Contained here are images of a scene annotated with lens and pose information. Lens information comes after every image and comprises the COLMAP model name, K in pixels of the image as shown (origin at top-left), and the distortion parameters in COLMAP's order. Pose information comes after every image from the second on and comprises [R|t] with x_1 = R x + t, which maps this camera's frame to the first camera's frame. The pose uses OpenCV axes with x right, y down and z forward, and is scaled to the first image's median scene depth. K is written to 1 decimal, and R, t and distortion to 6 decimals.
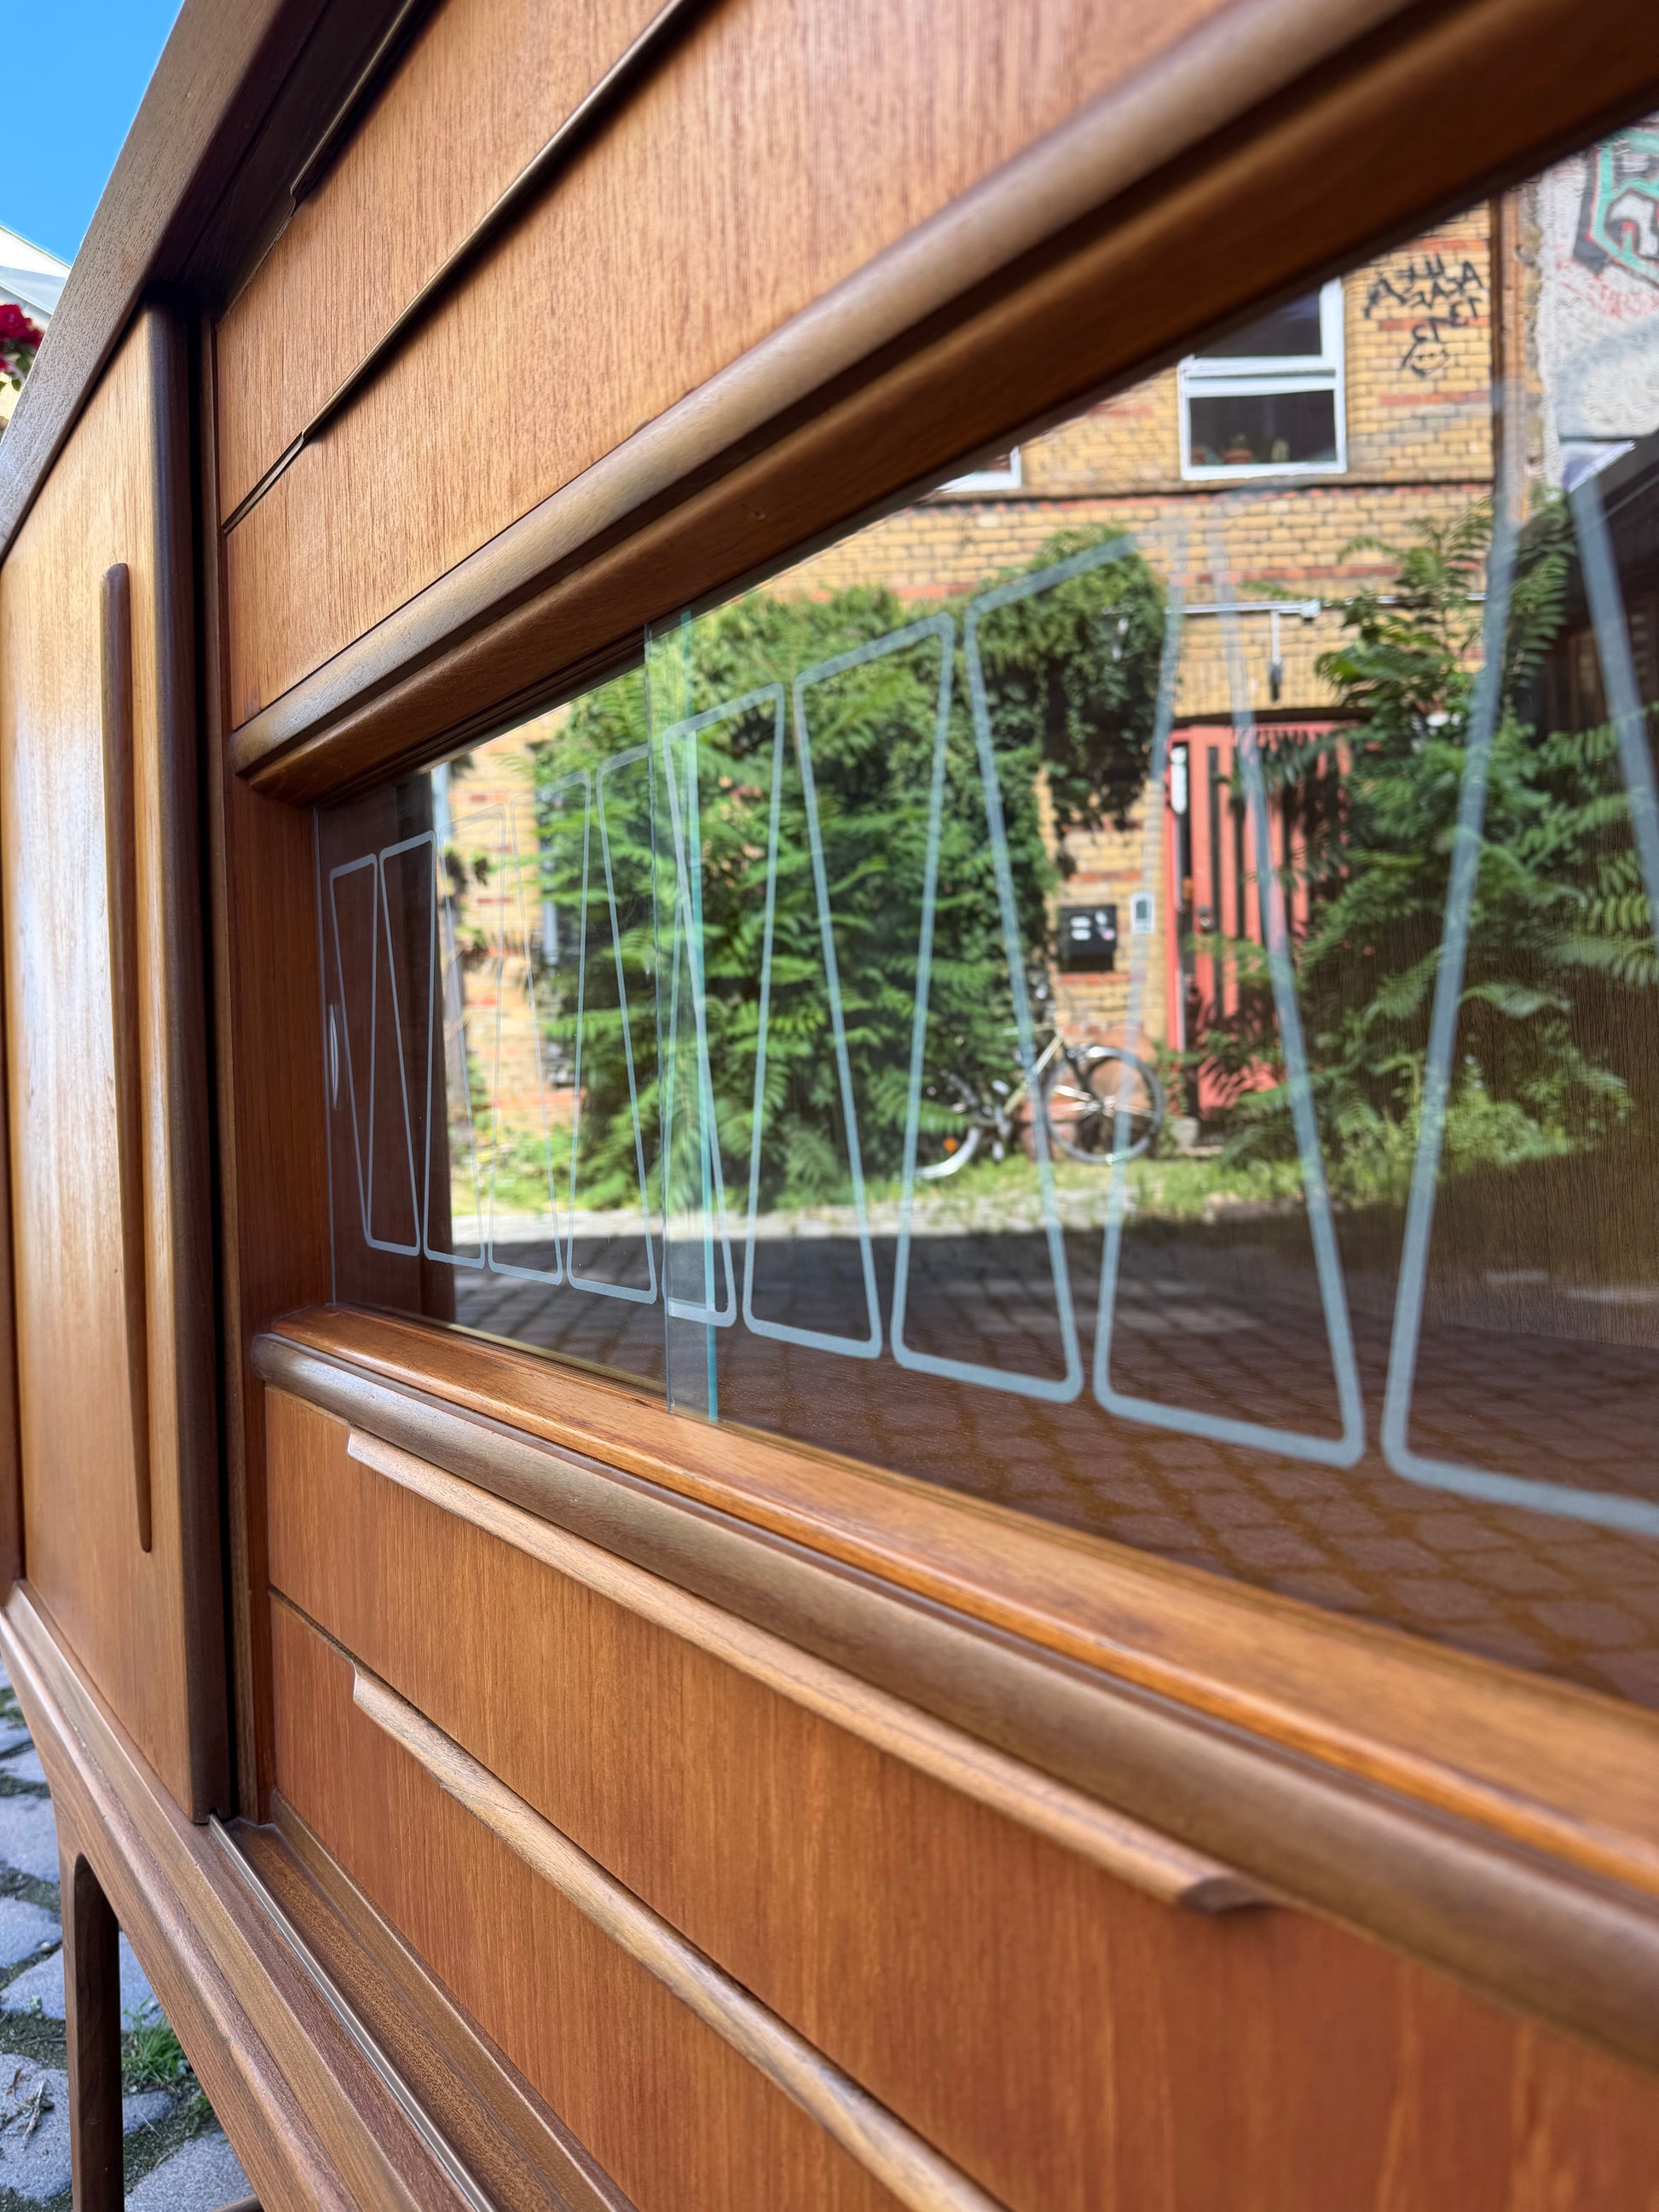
lens RADIAL K [[1615.3, 0, 747.9], [0, 1615.3, 1035.4], [0, 0, 1]] dist [-0.040241, -0.000847]
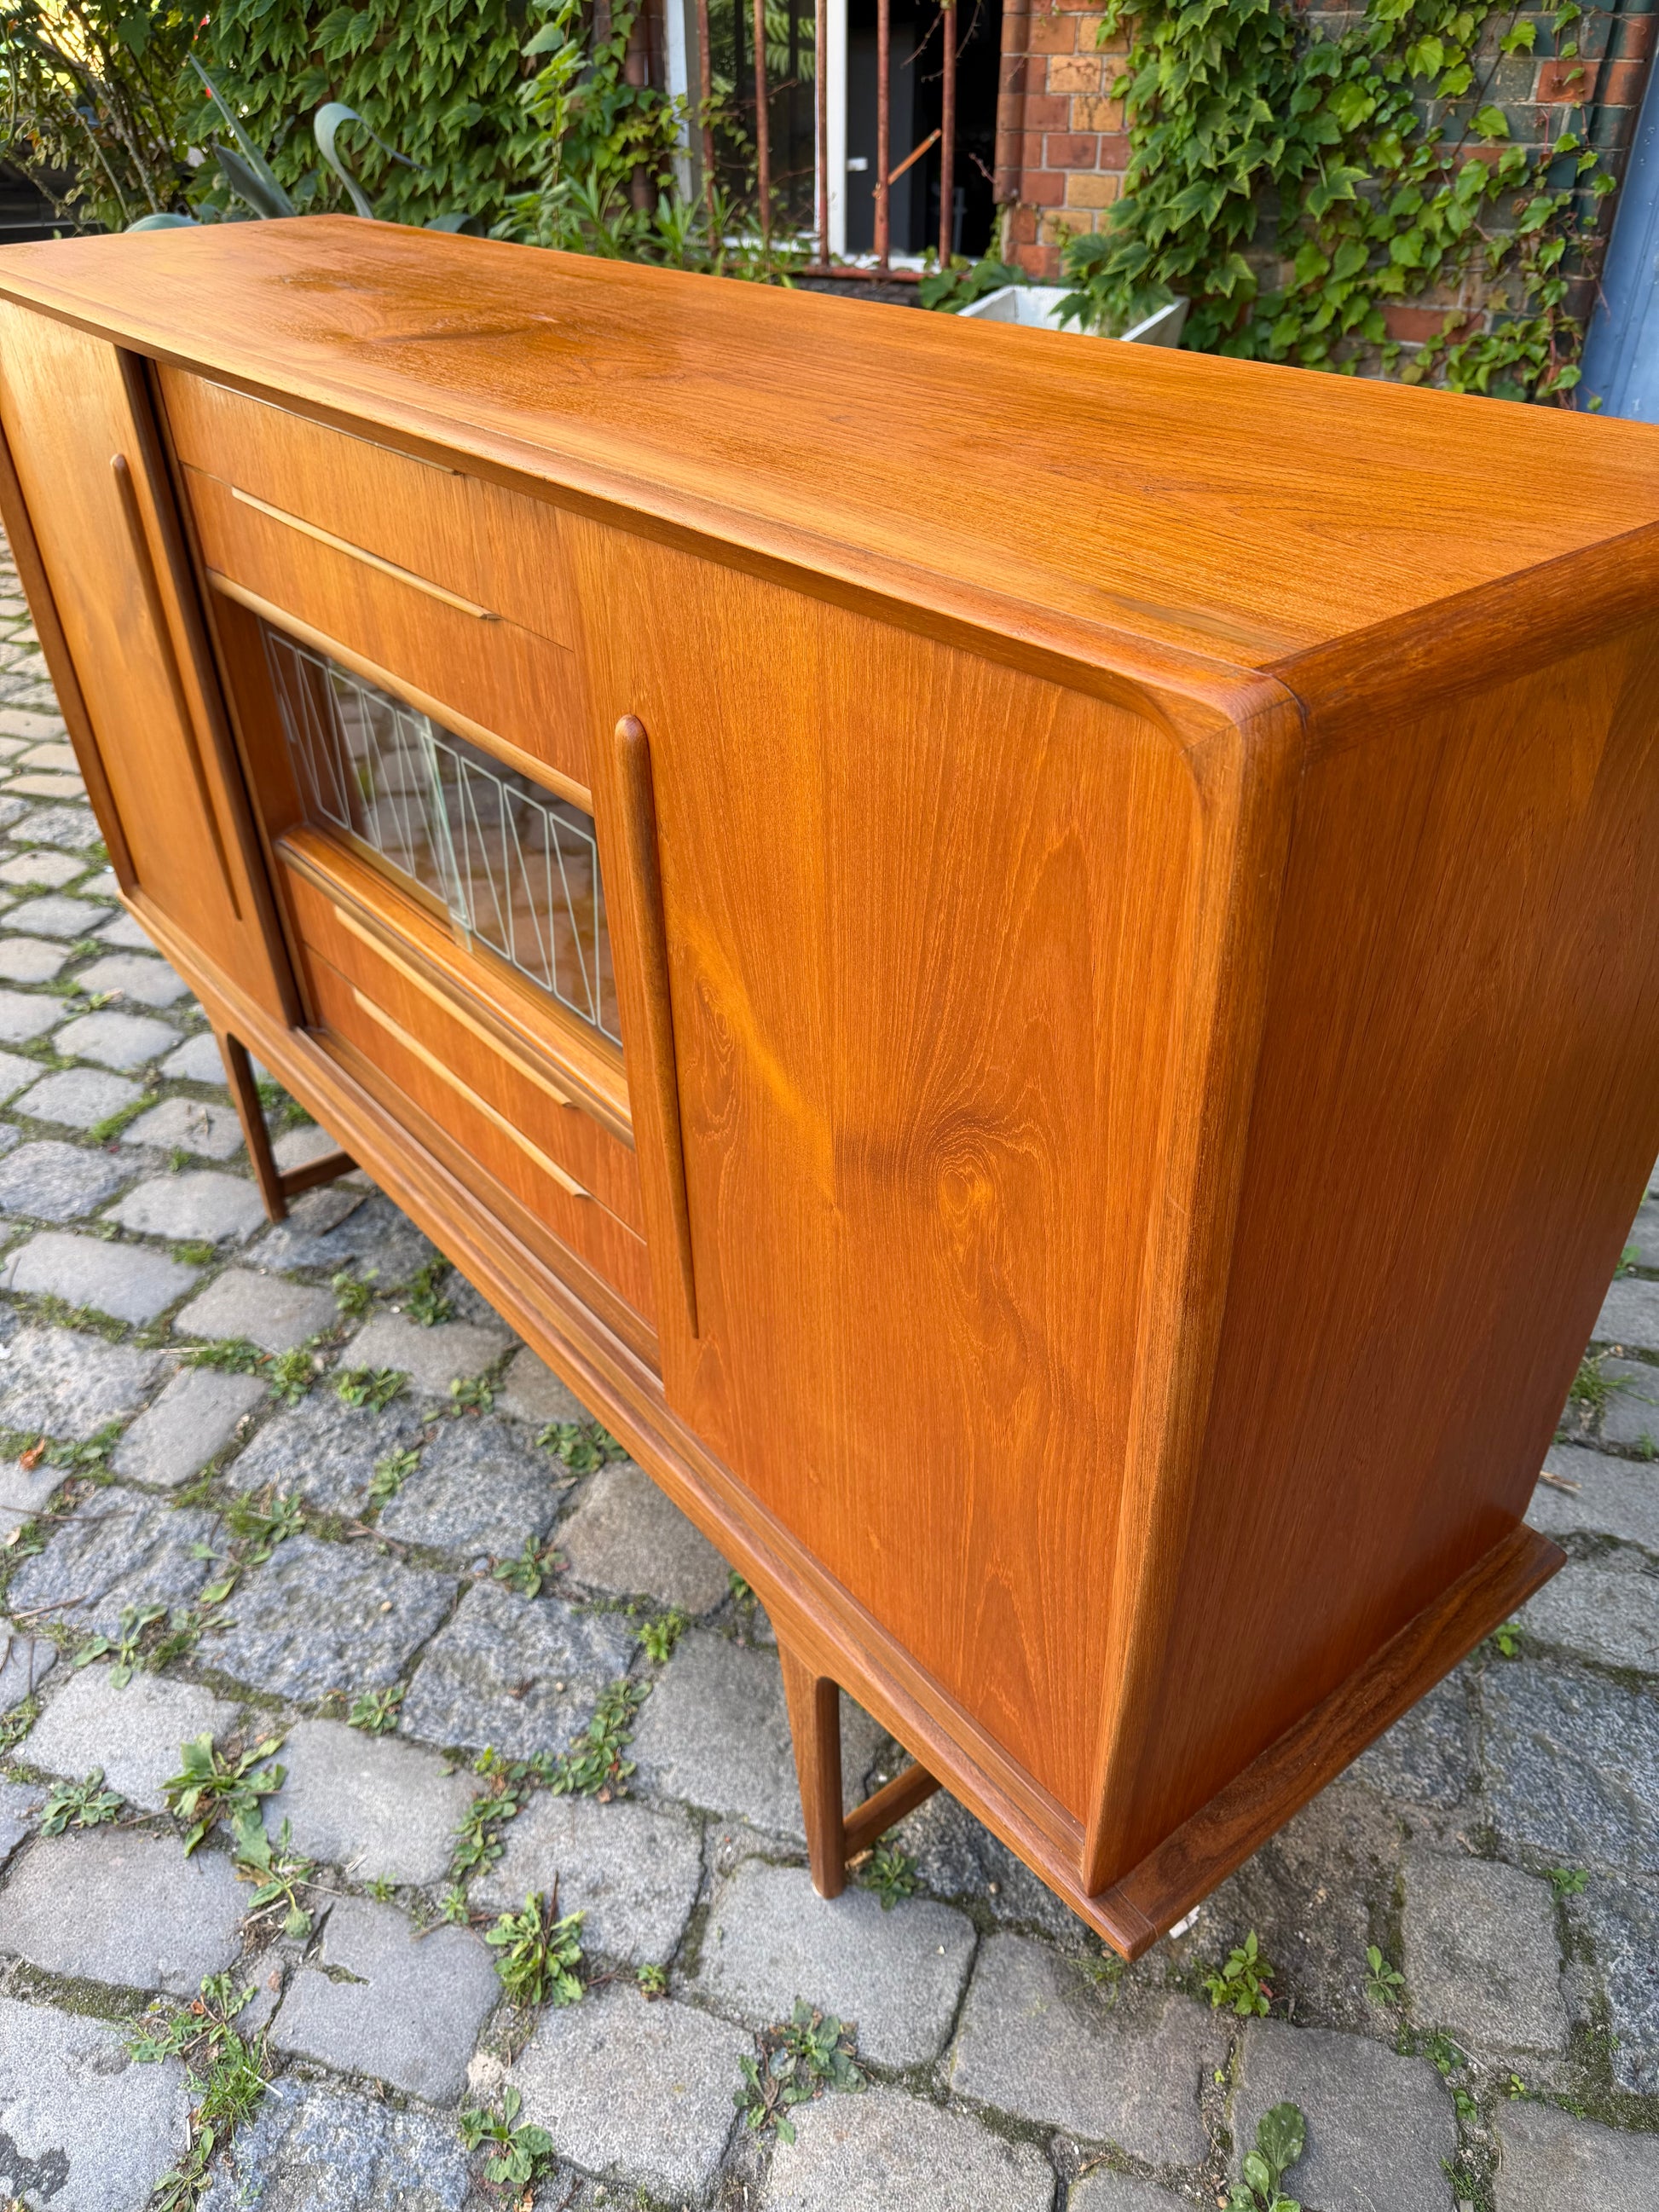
lens RADIAL K [[1579.4, 0, 825.3], [0, 1579.4, 1112.5], [0, 0, 1]] dist [0.009421, -0.020062]
pose [[0.994647, -0.059226, 0.084678, 0.020416], [-0.003814, 0.797852, 0.602841, -0.068519], [-0.103264, -0.599936, 0.793355, -0.085589]]
